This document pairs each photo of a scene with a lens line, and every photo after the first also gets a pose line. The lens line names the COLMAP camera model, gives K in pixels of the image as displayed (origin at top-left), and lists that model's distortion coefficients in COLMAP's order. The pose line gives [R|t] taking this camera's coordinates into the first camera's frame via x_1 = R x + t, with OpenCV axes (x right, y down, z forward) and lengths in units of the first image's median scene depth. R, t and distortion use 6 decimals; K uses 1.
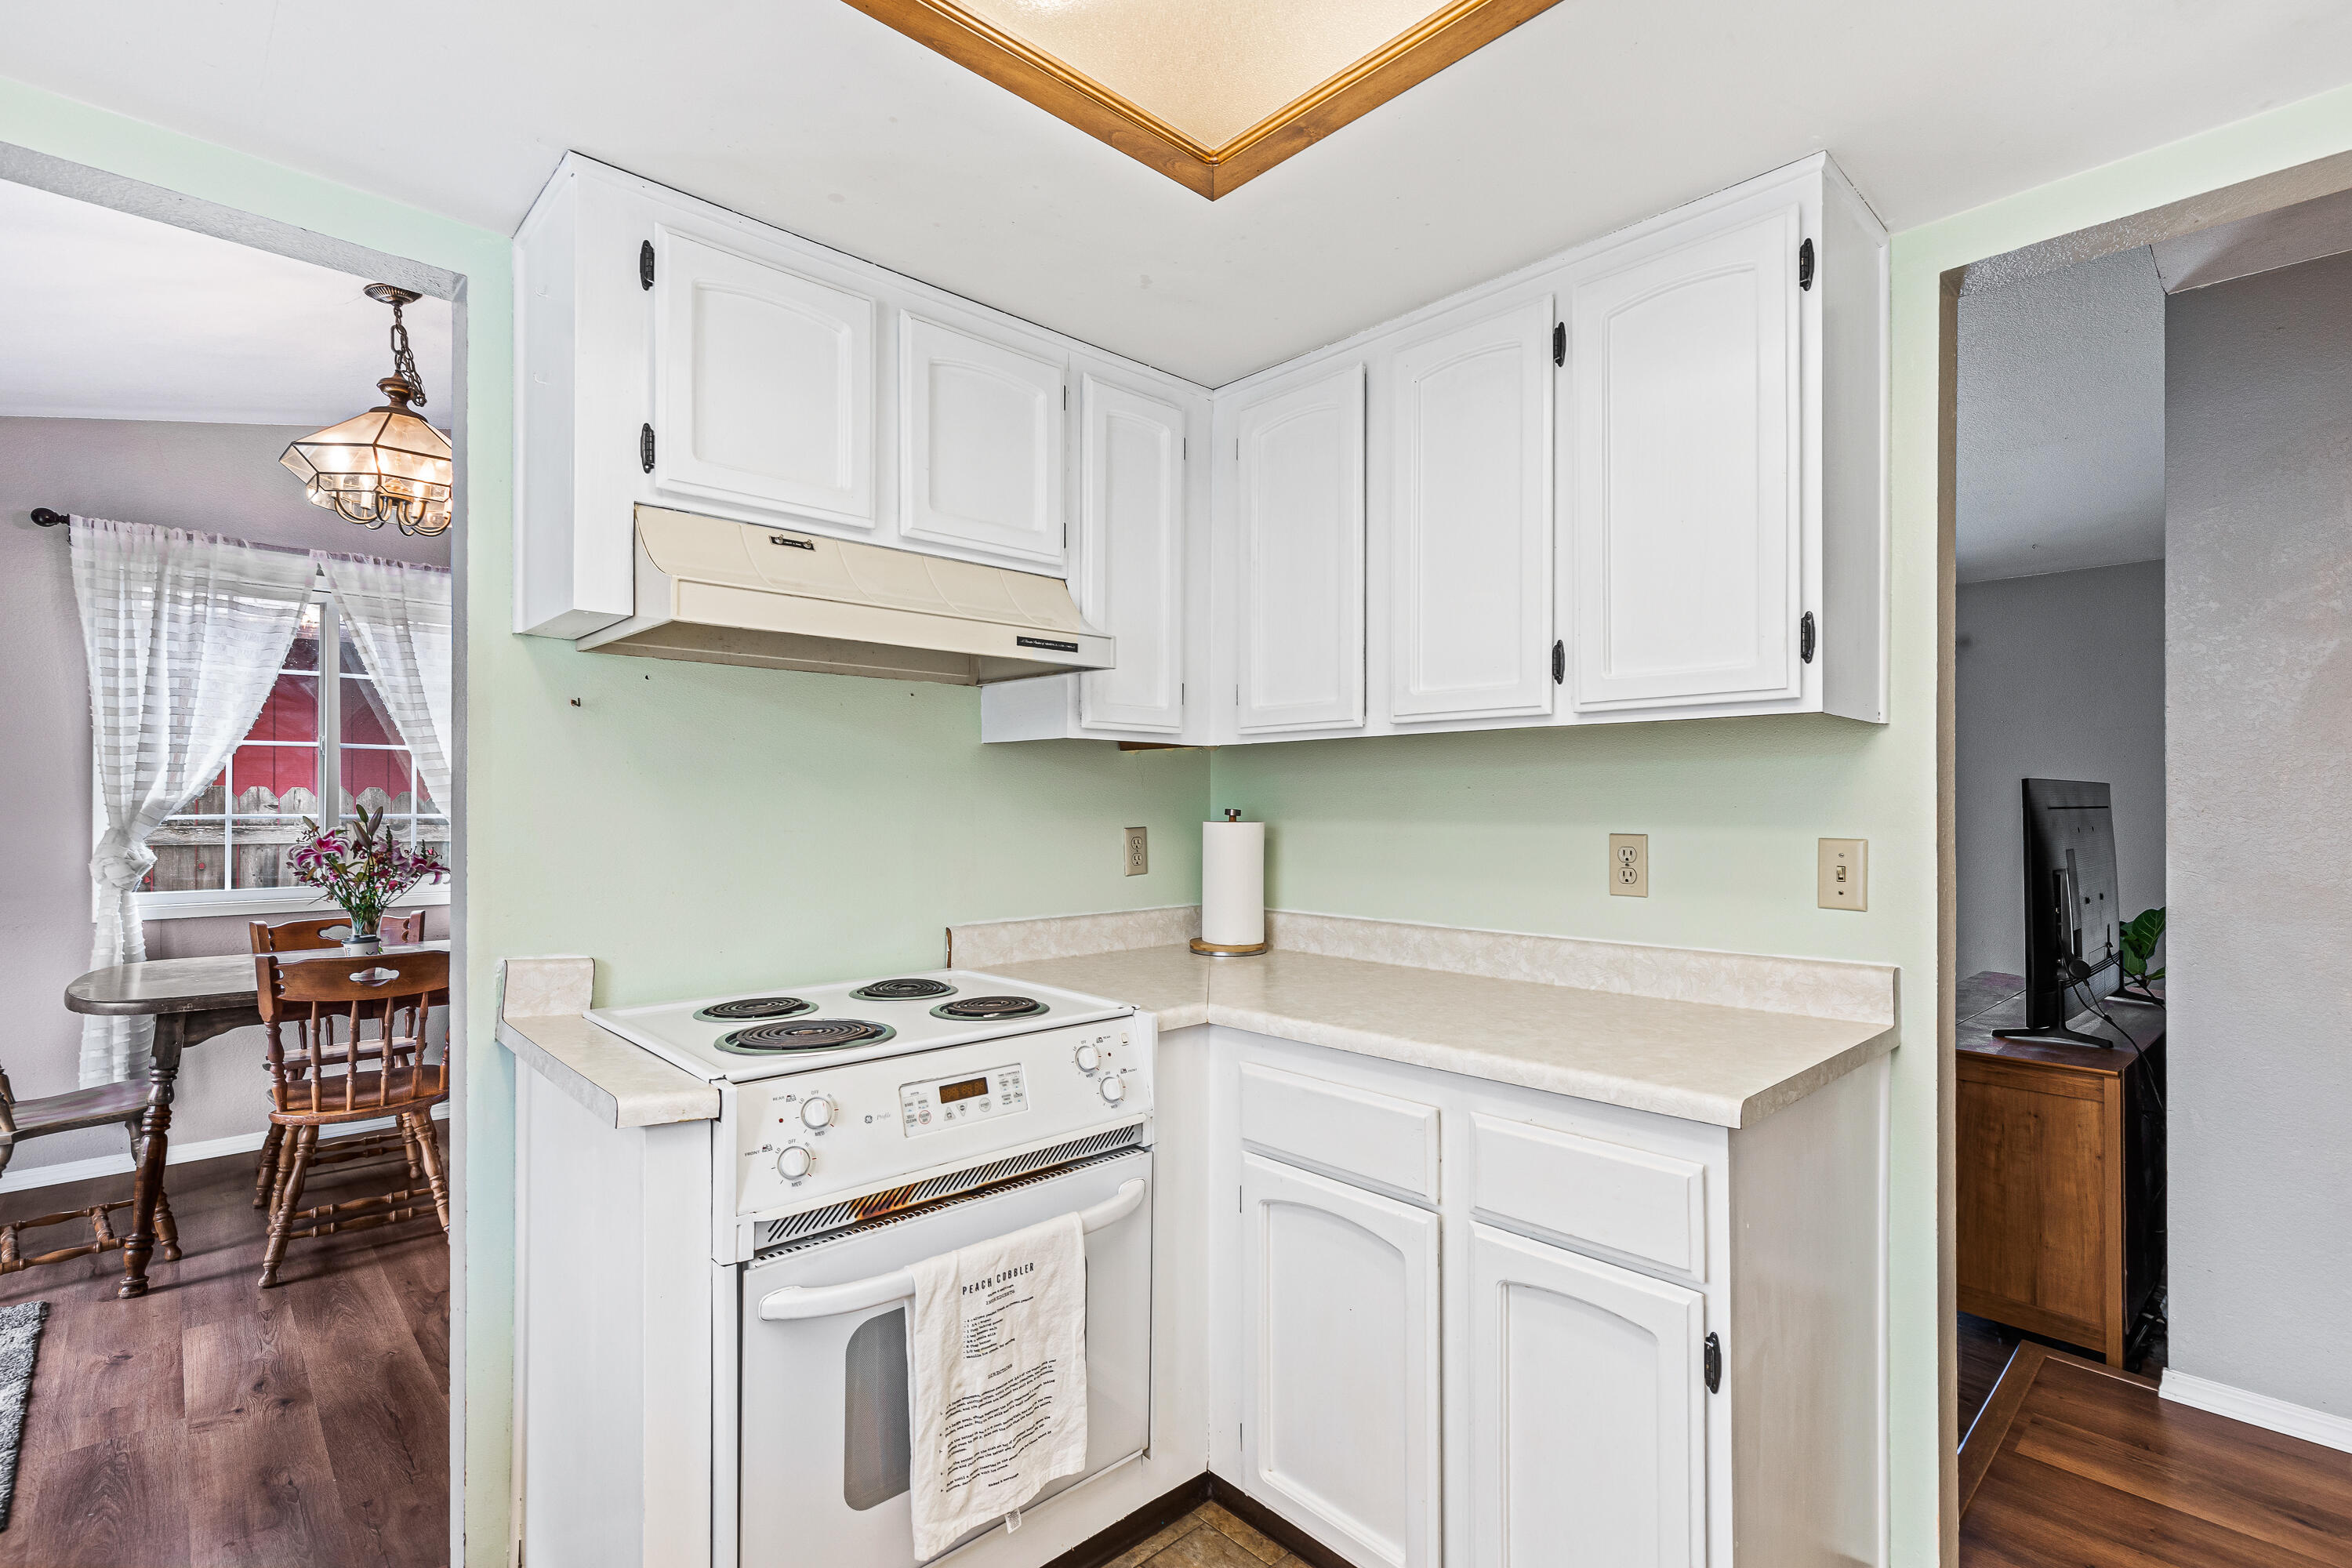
lens RADIAL K [[1071.7, 0, 1187.3], [0, 1071.7, 806.7], [0, 0, 1]] dist [0.012735, 0.000249]
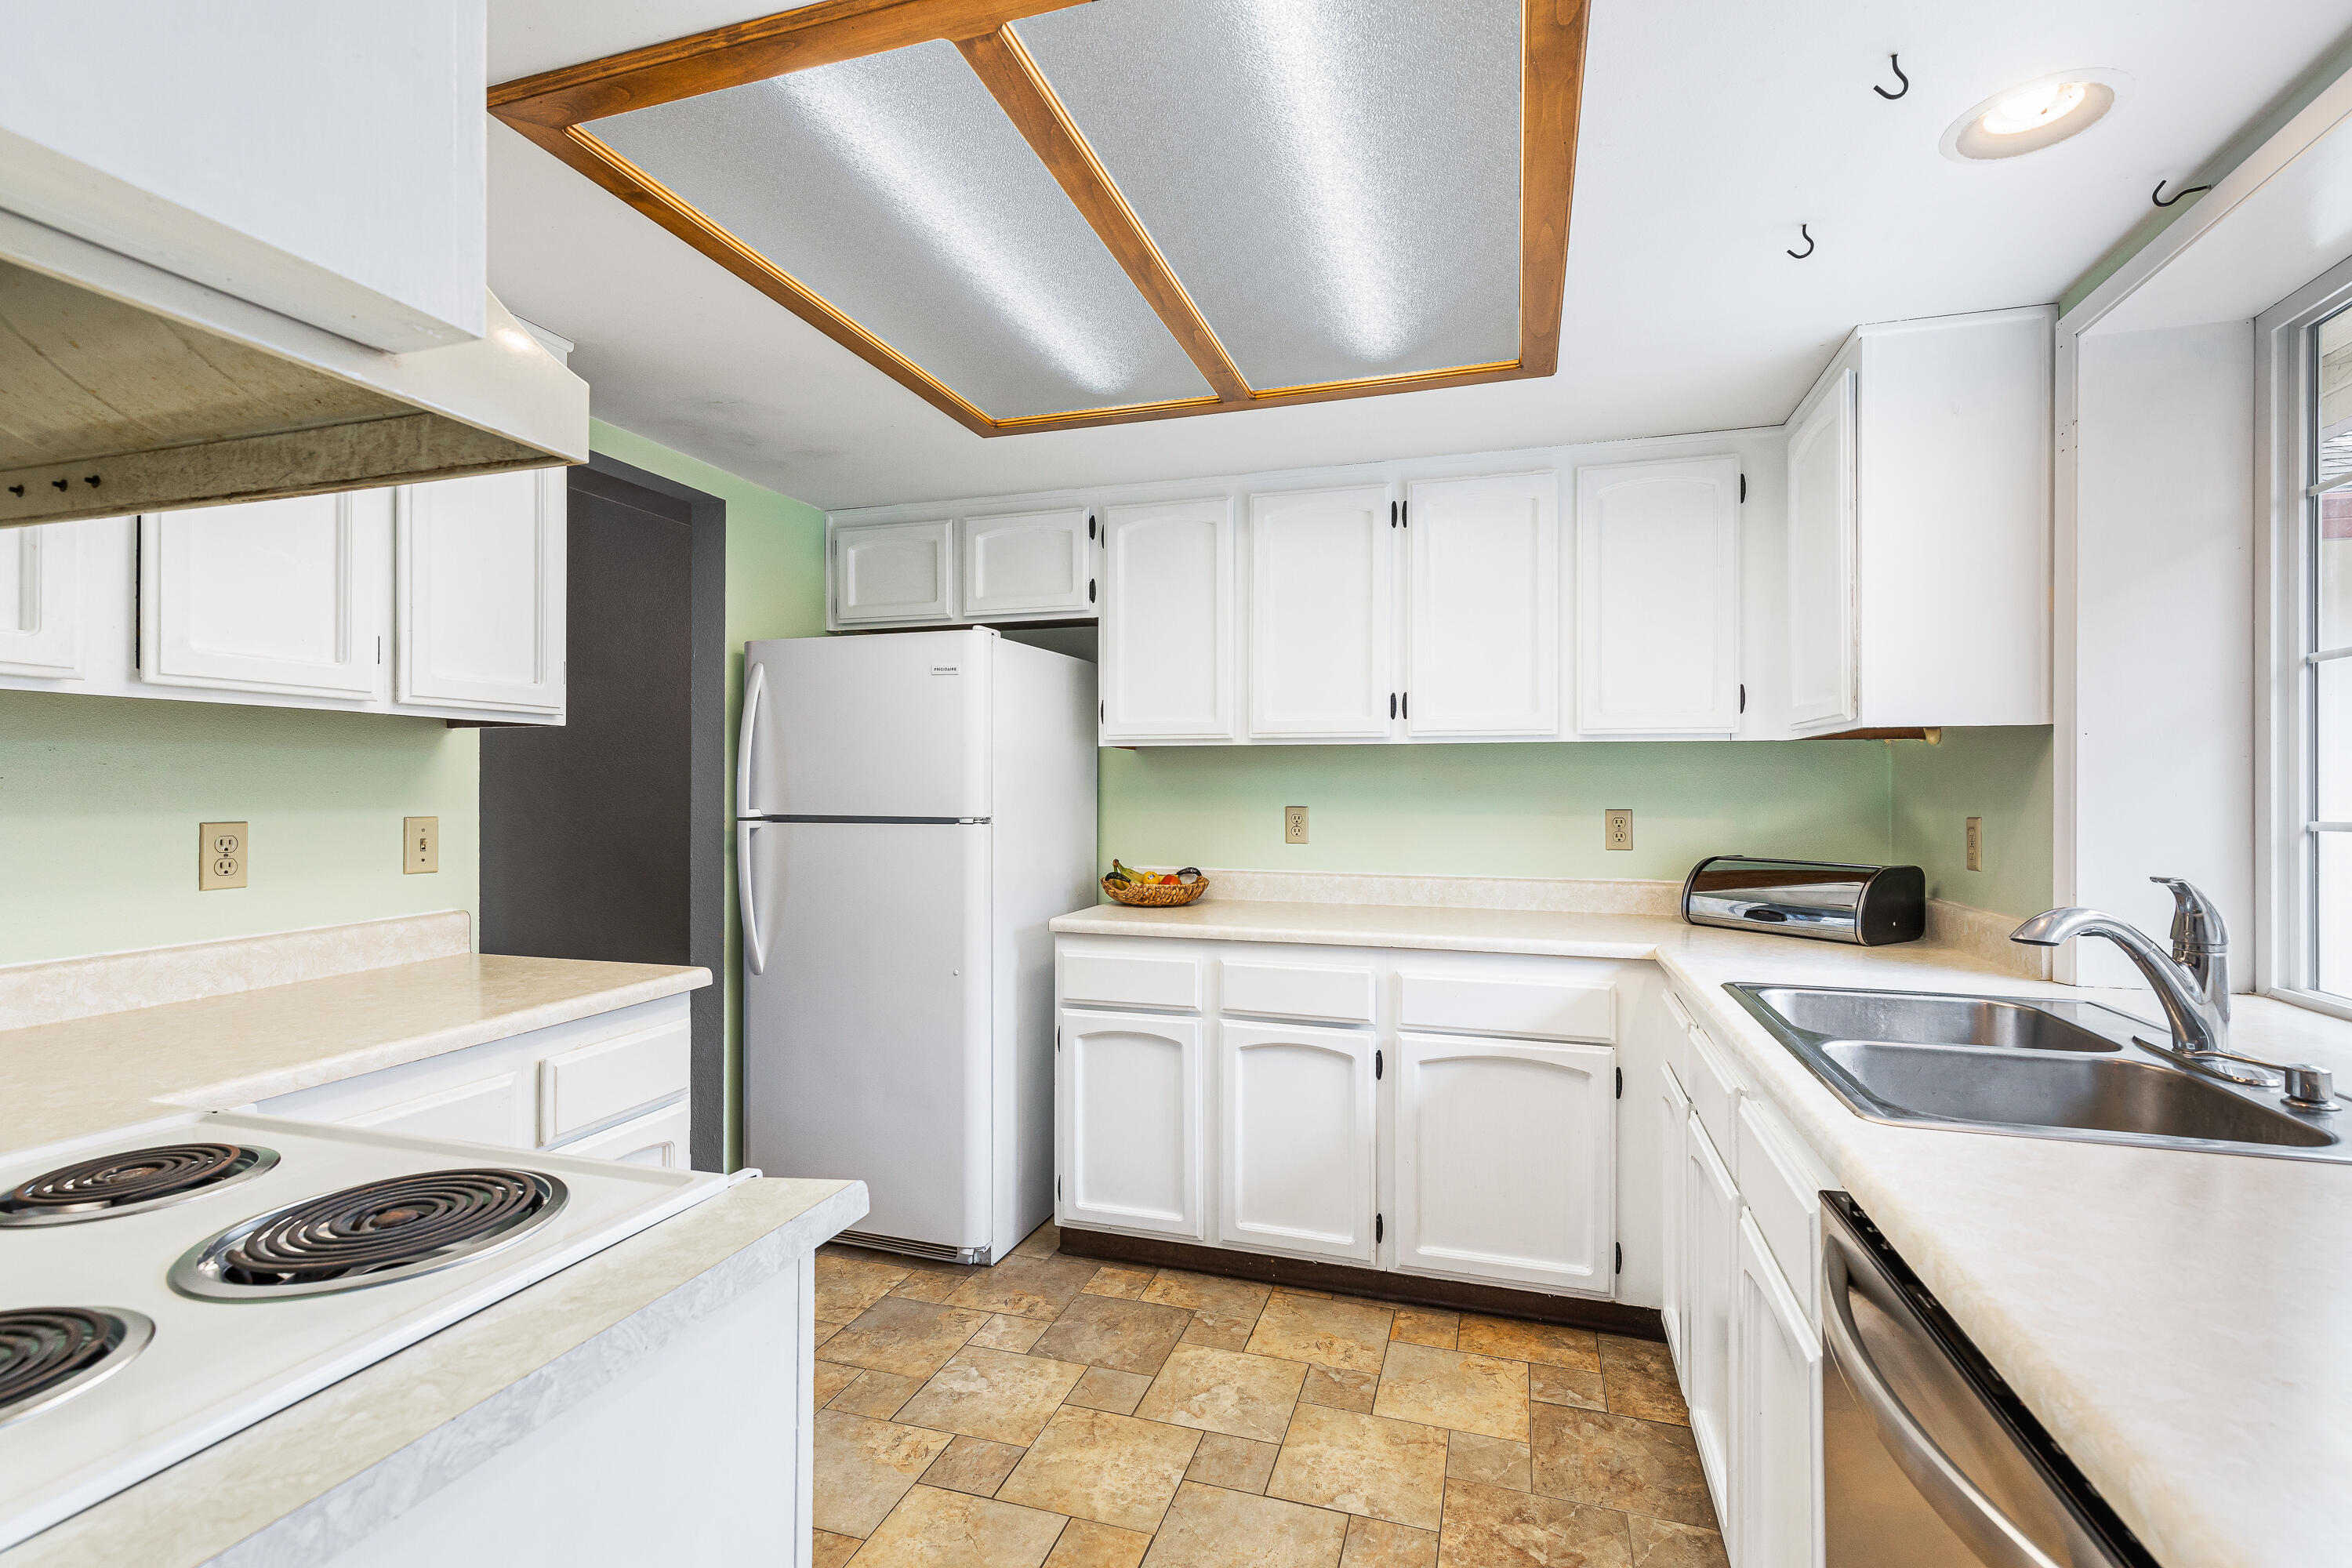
lens RADIAL K [[1071.7, 0, 1181.0], [0, 1071.7, 779.4], [0, 0, 1]] dist [0.012735, 0.000249]
pose [[-0.476259, -0.000386, 0.879305, -0.823179], [-0.005183, 0.999984, -0.002368, -0.014019], [-0.879290, -0.005685, -0.476253, 0.729865]]
